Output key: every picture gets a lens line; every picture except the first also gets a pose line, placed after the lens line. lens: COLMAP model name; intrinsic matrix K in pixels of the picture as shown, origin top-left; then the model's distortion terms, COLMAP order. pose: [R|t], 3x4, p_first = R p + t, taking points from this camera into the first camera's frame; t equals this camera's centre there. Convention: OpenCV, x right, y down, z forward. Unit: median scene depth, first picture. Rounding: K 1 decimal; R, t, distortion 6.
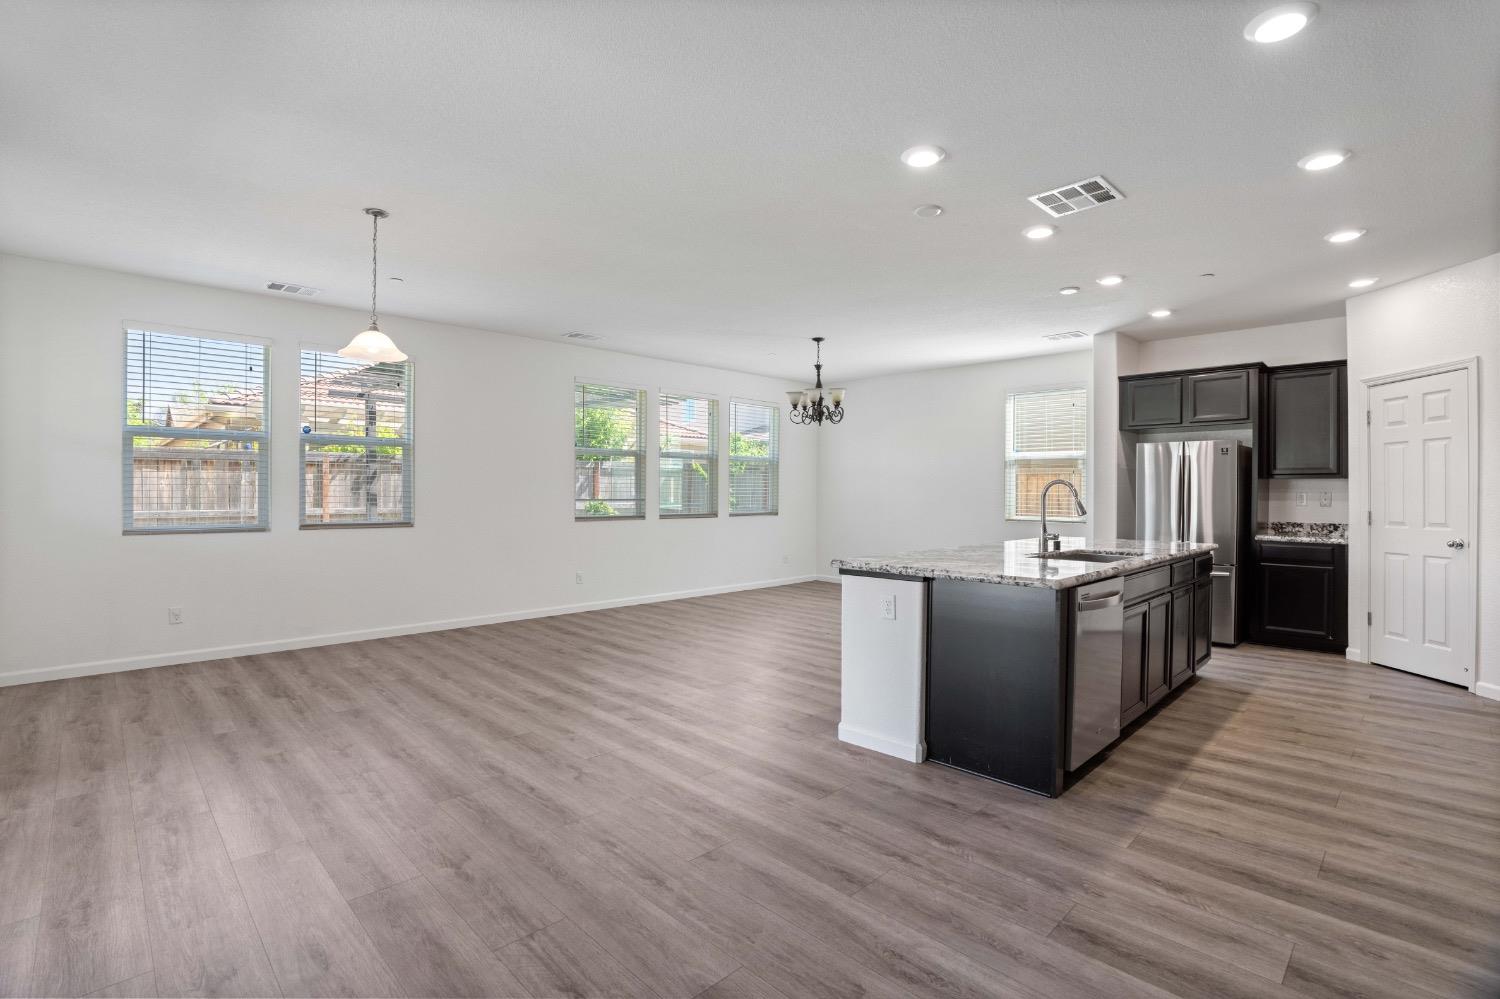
lens RADIAL K [[698.5, 0, 746.2], [0, 698.5, 500.1], [0, 0, 1]] dist [-0.063911, 0.018101]
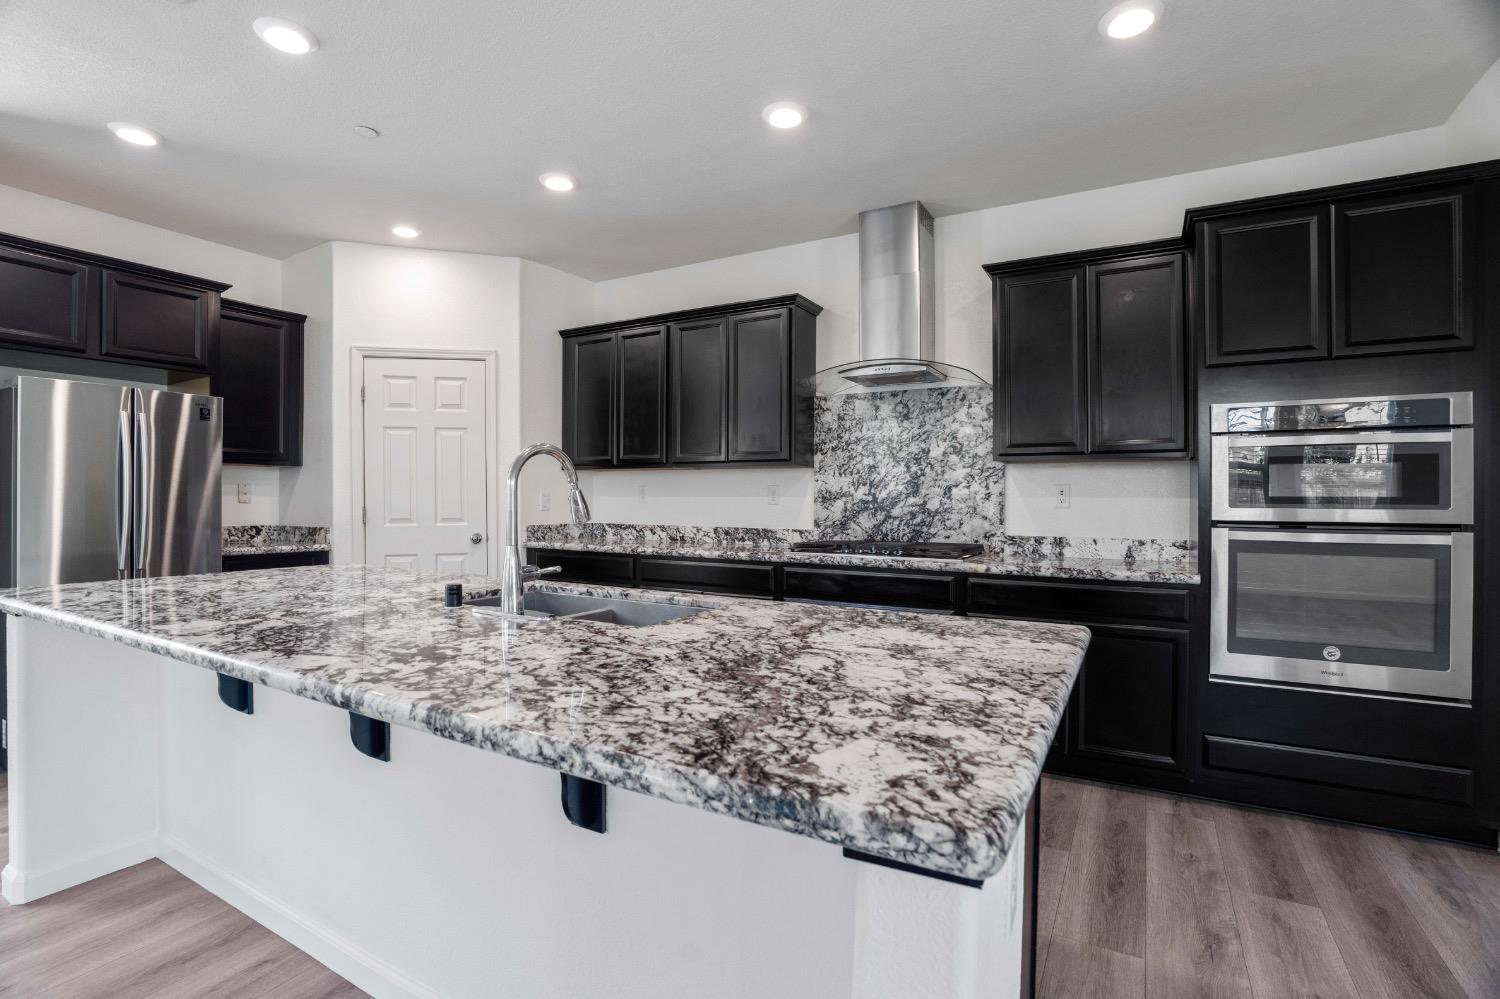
lens RADIAL K [[698.5, 0, 746.2], [0, 698.5, 500.1], [0, 0, 1]] dist [-0.063911, 0.018101]
pose [[-0.274011, -0.007972, 0.961694, -0.012652], [0.003512, 0.999951, 0.009290, 0.001906], [-0.961720, 0.005923, -0.273969, 0.995643]]
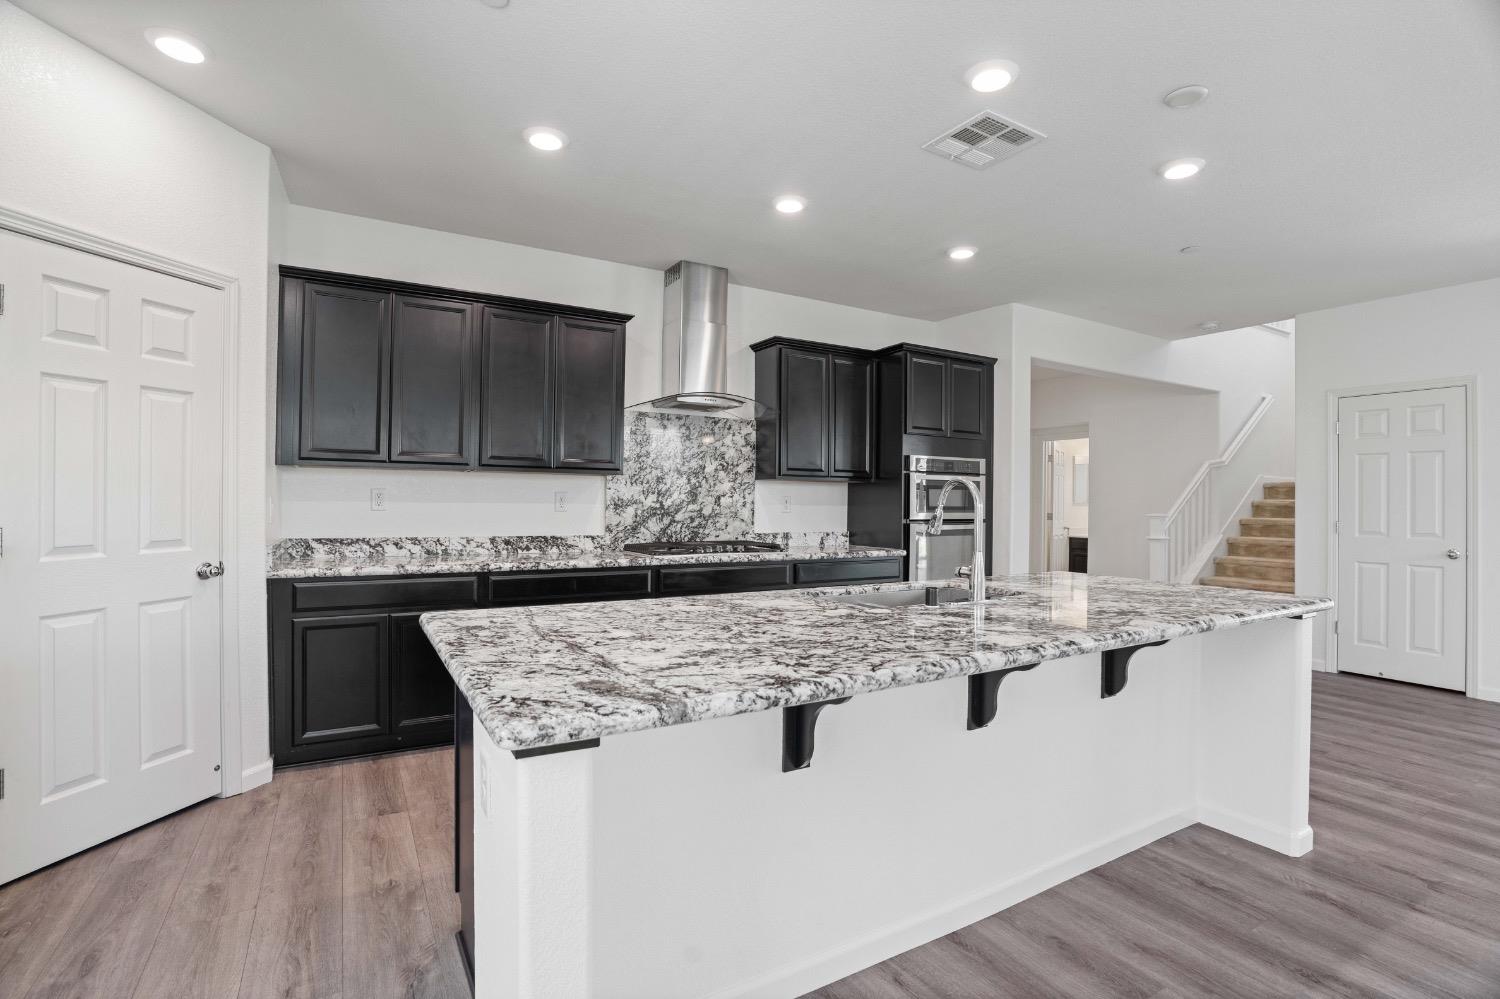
lens RADIAL K [[698.5, 0, 746.2], [0, 698.5, 500.1], [0, 0, 1]] dist [-0.063911, 0.018101]
pose [[-0.969428, -0.015882, 0.244860, 0.488854], [-0.013693, 0.999850, 0.010639, -0.013924], [-0.244992, 0.006961, -0.969500, 1.640213]]
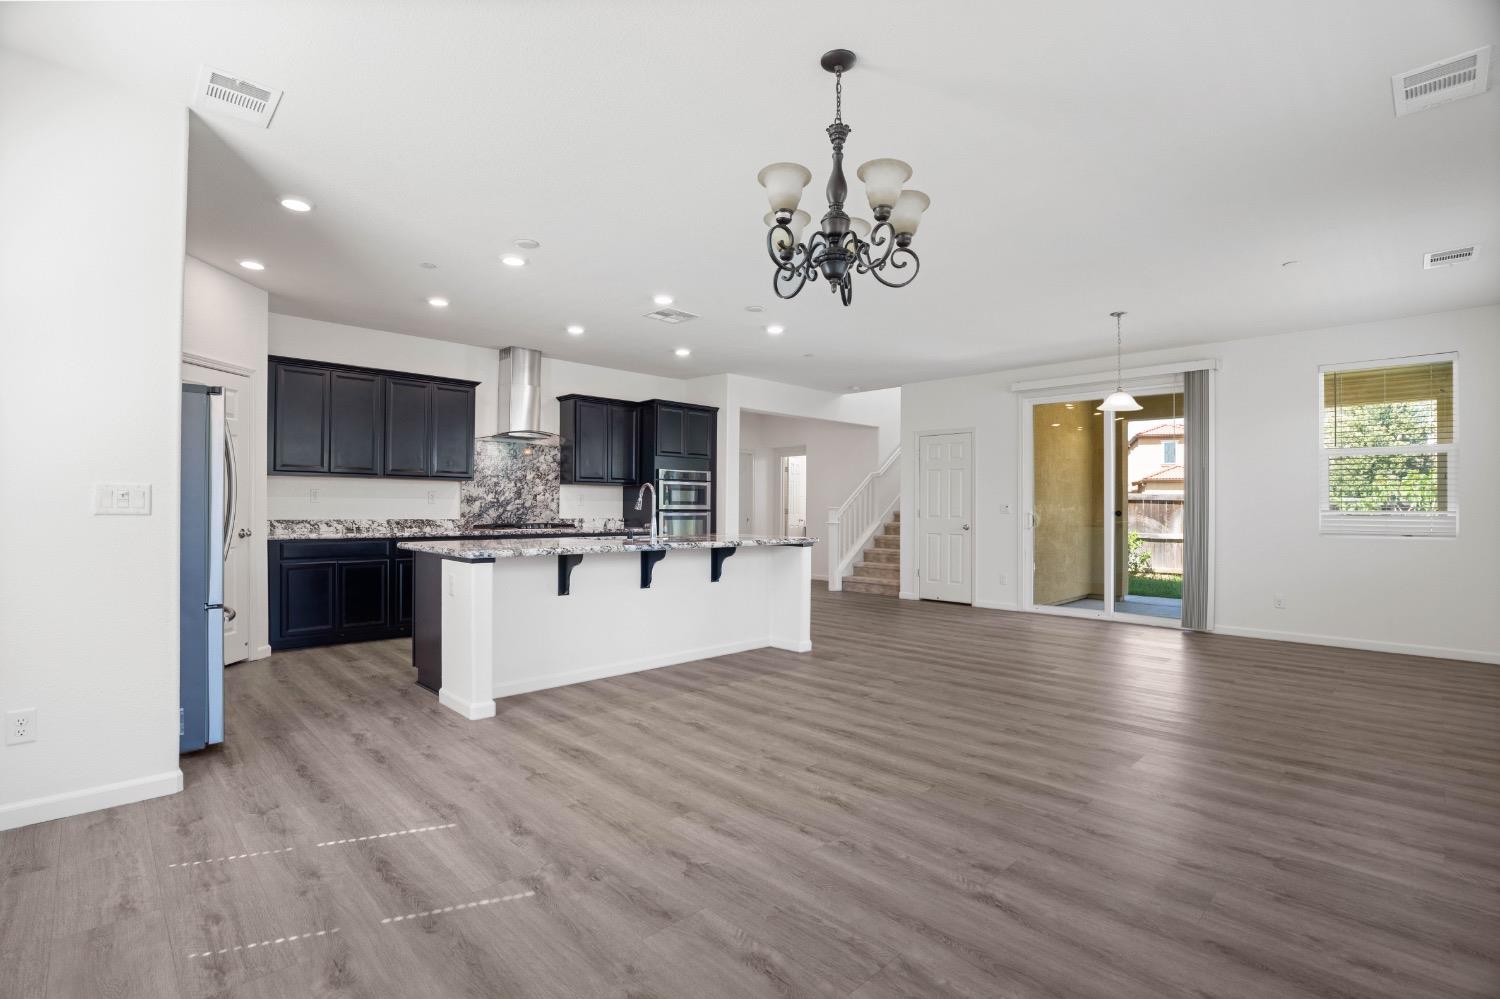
lens RADIAL K [[698.5, 0, 746.2], [0, 698.5, 500.1], [0, 0, 1]] dist [-0.063911, 0.018101]
pose [[-0.999920, -0.012651, 0.000618, 0.258285], [-0.012650, 0.999919, 0.001407, -0.002225], [-0.000636, 0.001399, -0.999999, 2.362590]]
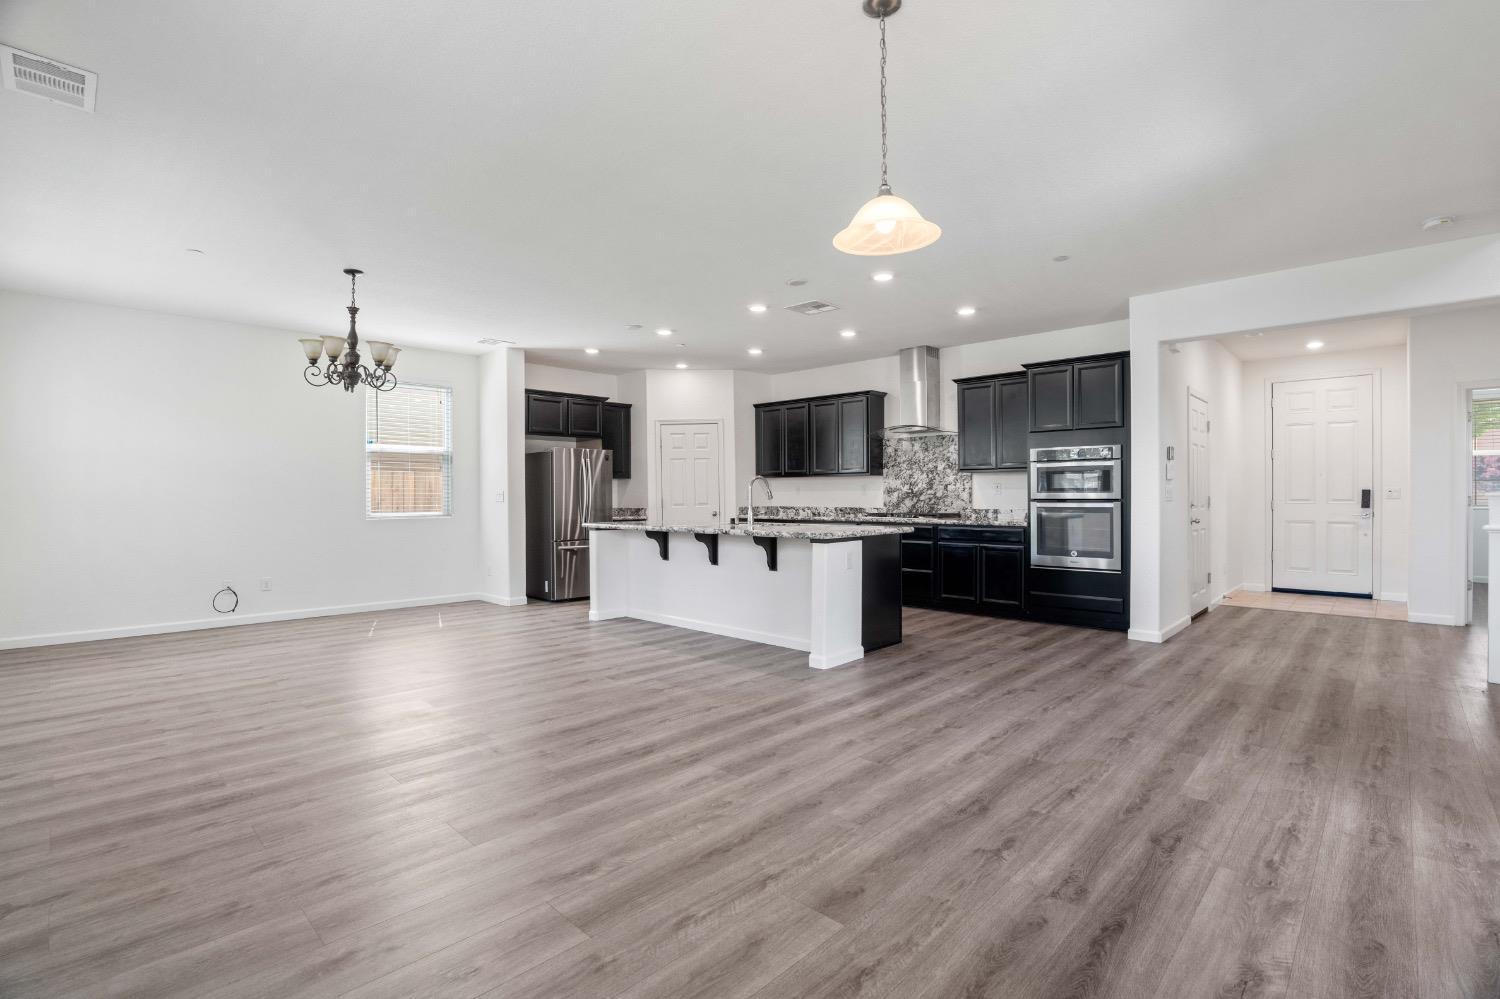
lens RADIAL K [[698.5, 0, 746.2], [0, 698.5, 500.1], [0, 0, 1]] dist [-0.063911, 0.018101]
pose [[-0.028400, -0.011487, 0.999531, -1.070962], [0.014761, 0.999820, 0.011910, 0.004401], [-0.999488, 0.015093, -0.028226, 1.070253]]
